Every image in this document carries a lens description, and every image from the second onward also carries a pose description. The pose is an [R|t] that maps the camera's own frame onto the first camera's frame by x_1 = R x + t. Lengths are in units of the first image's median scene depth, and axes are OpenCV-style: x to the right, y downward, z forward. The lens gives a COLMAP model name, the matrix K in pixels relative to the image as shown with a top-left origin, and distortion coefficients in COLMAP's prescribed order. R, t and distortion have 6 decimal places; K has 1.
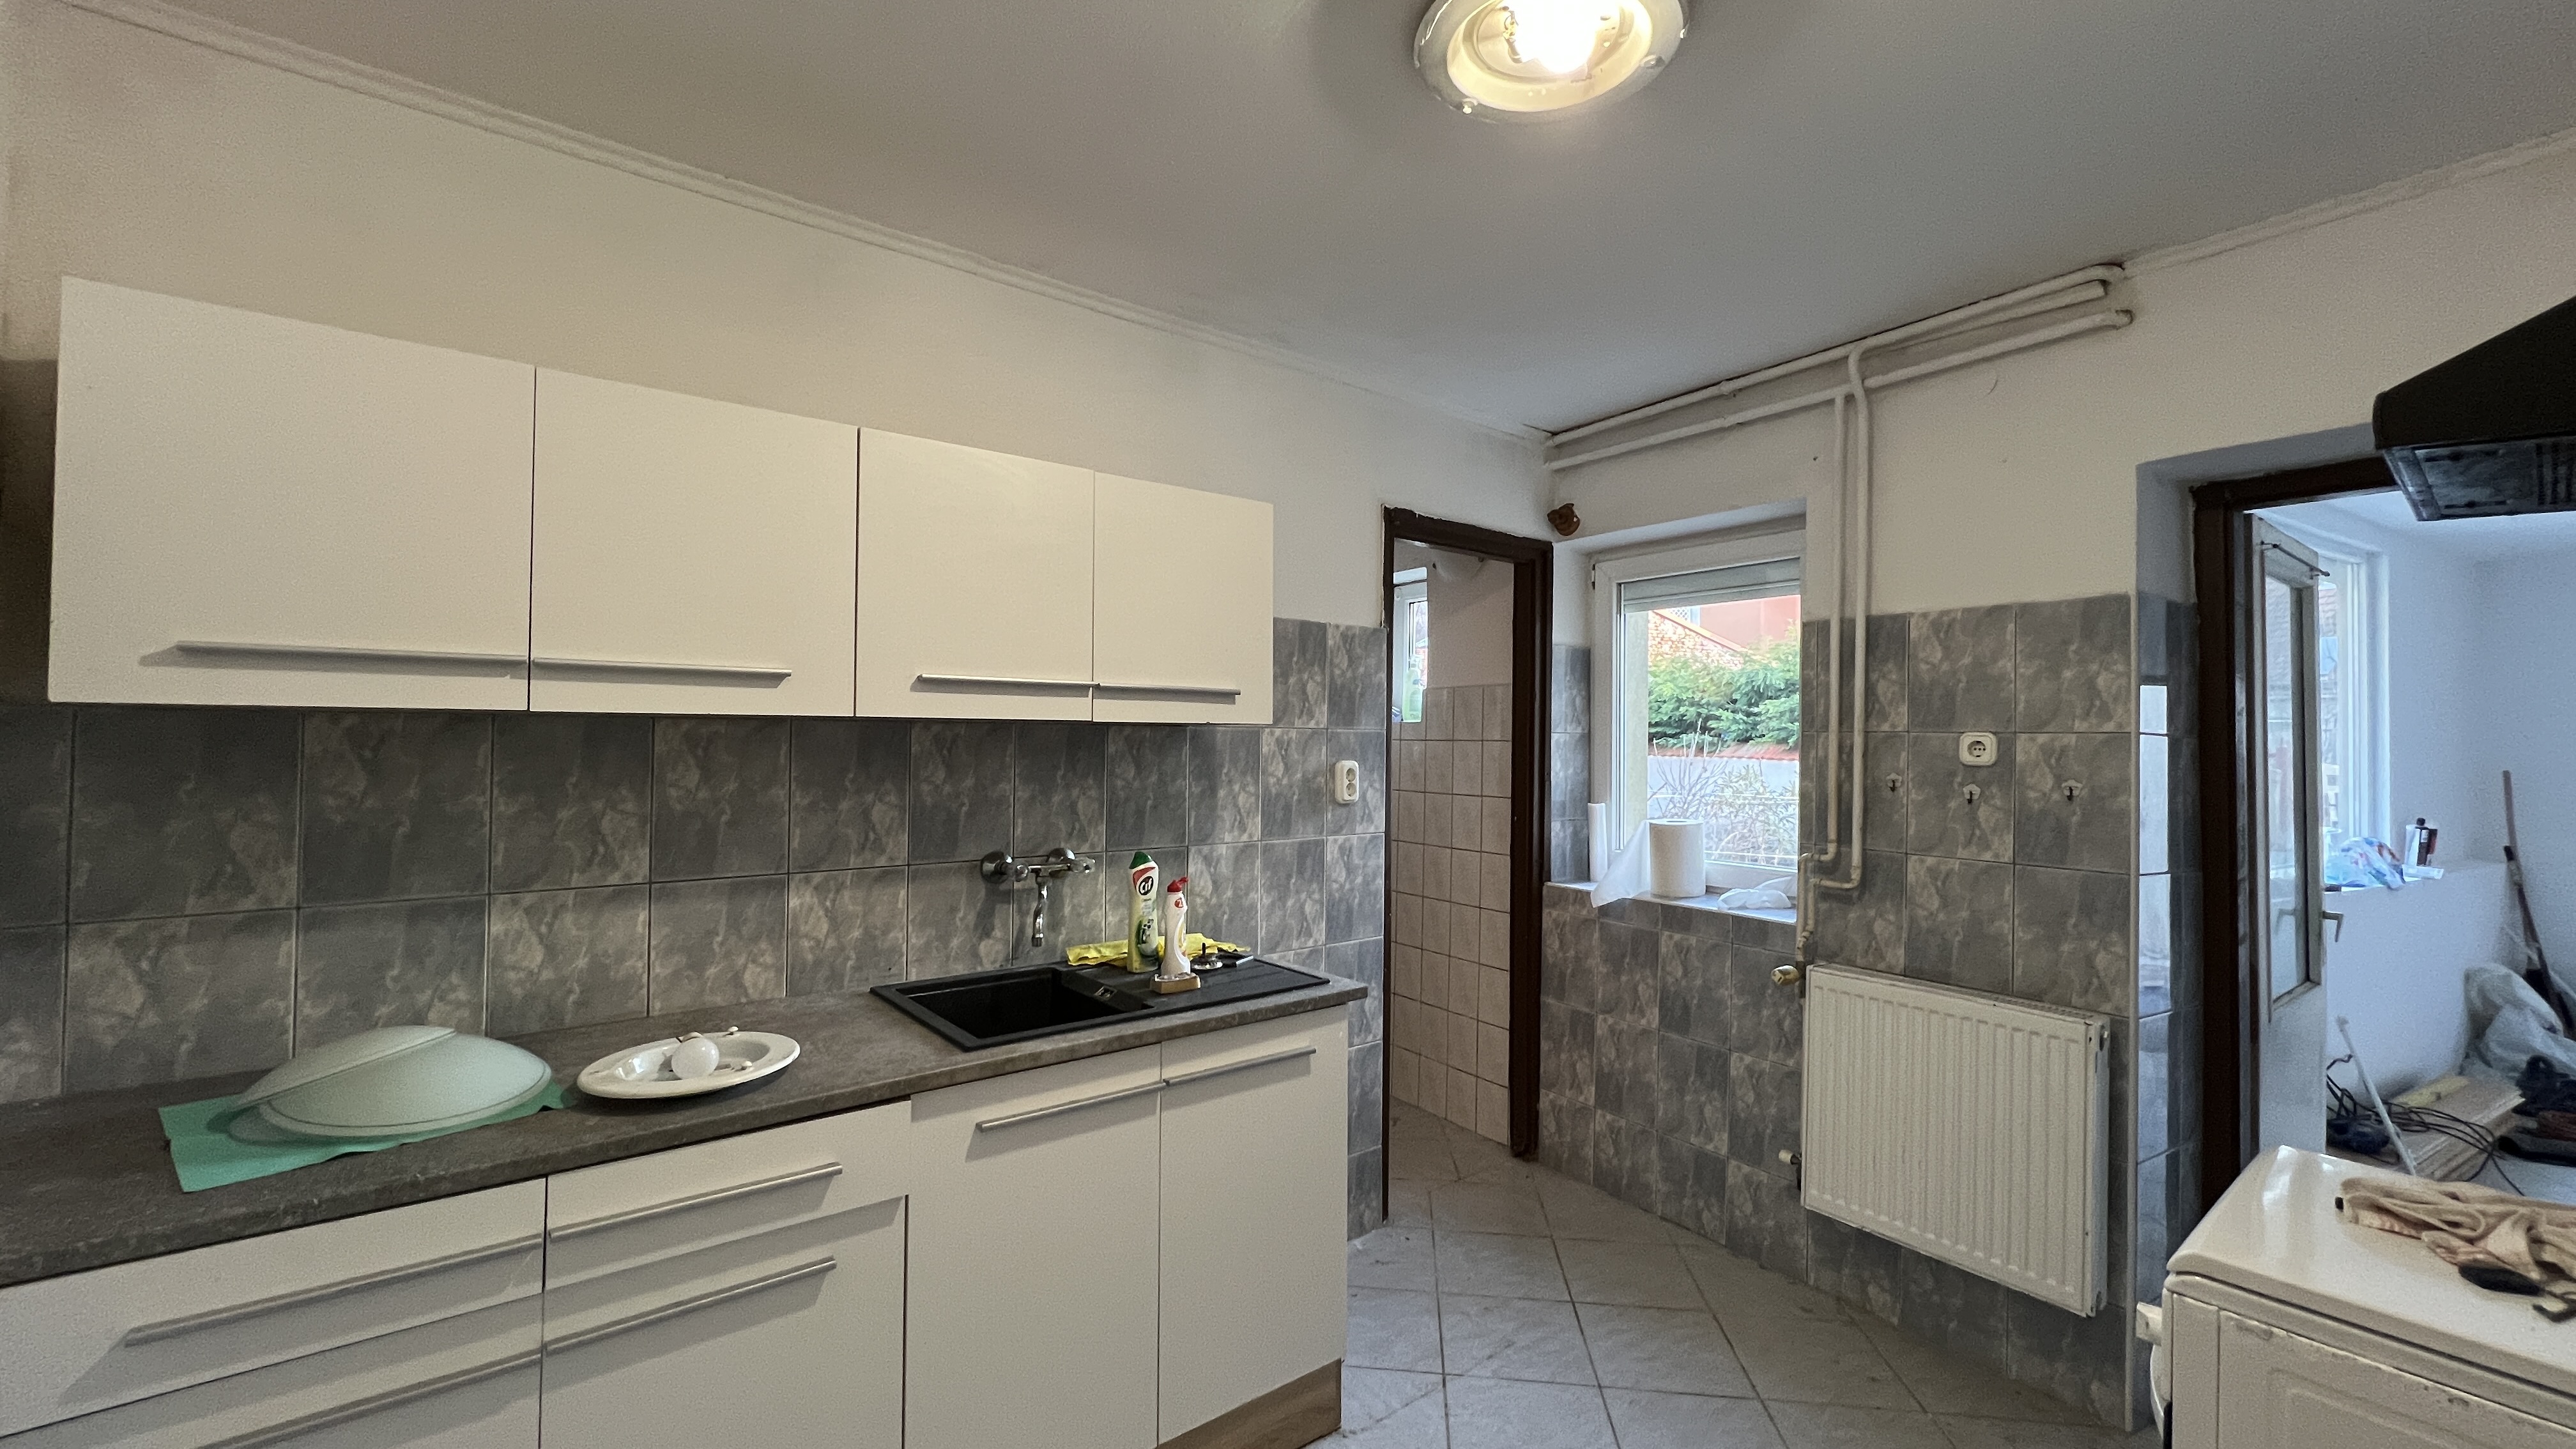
lens RADIAL K [[1009.8, 0, 1301.9], [0, 1009.8, 724.1], [0, 0, 1]] dist [0.001117, 0.000063]
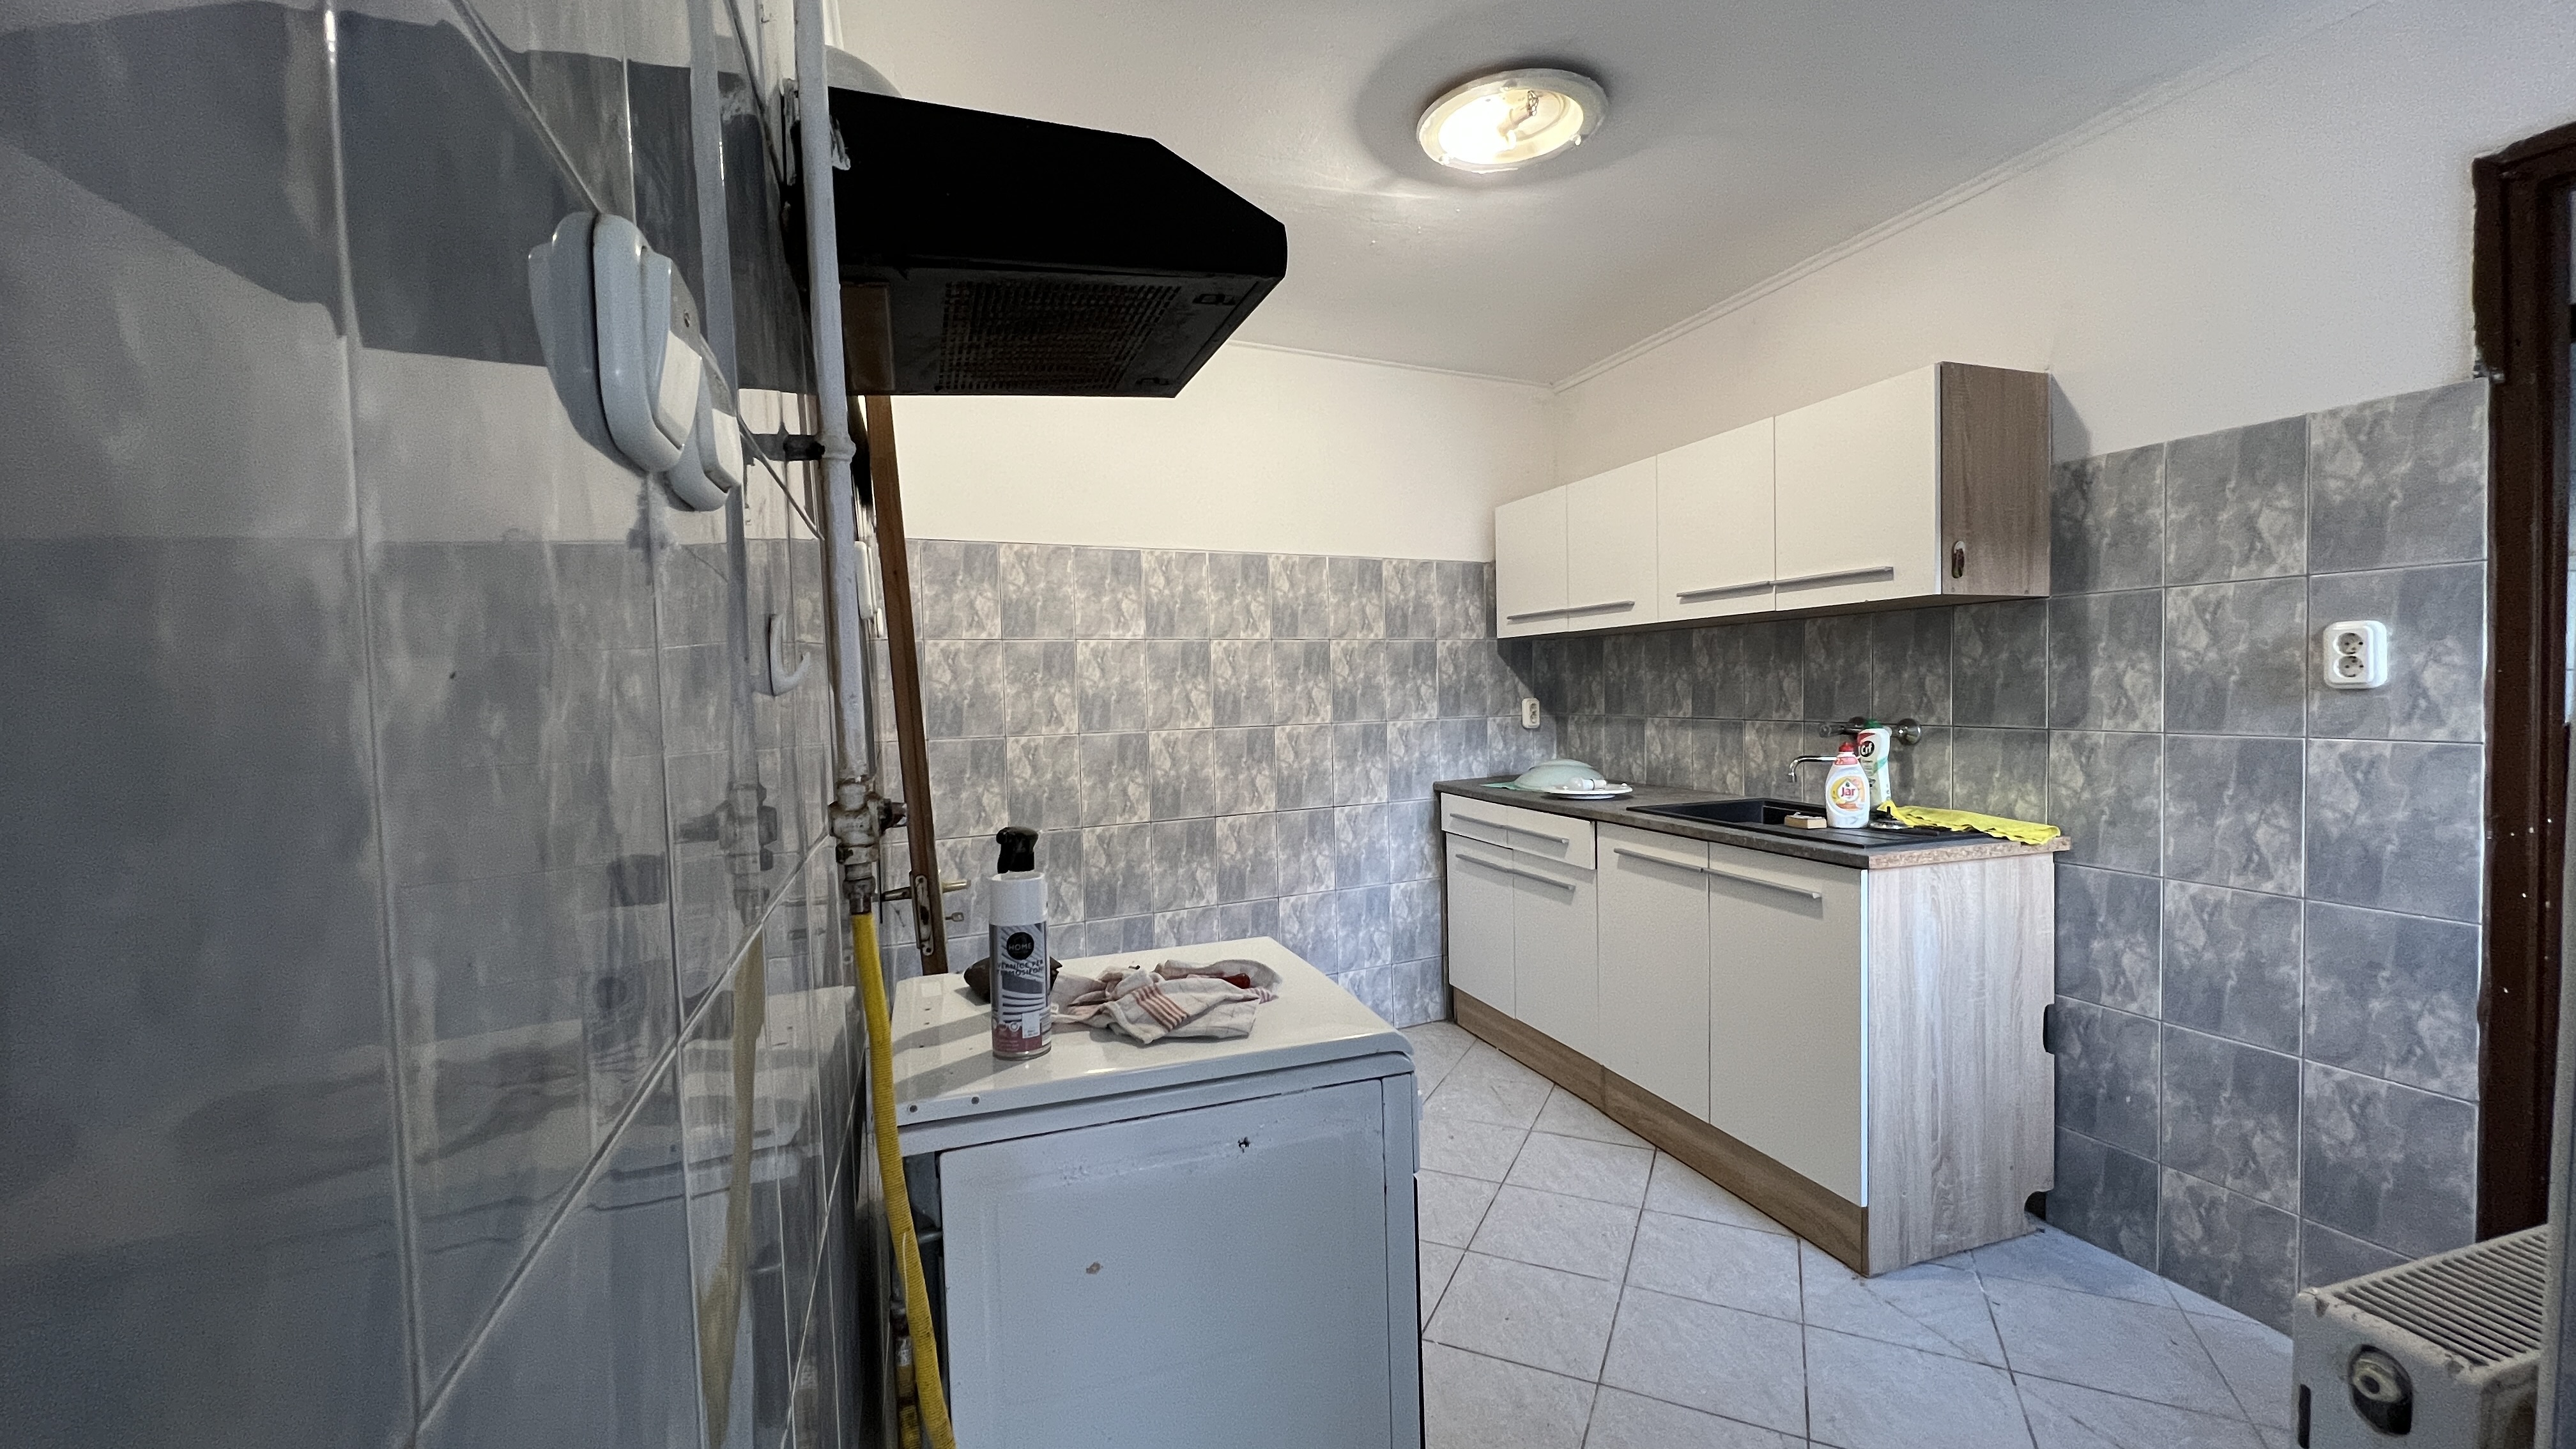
lens RADIAL K [[1031.8, 0, 1292.3], [0, 1031.8, 721.6], [0, 0, 1]] dist [-0.001234, 0.000097]
pose [[-0.318792, 0.027974, -0.947412, 0.970595], [0.030687, 0.999345, 0.019181, 0.074015], [0.947328, -0.022958, -0.319442, 0.641971]]
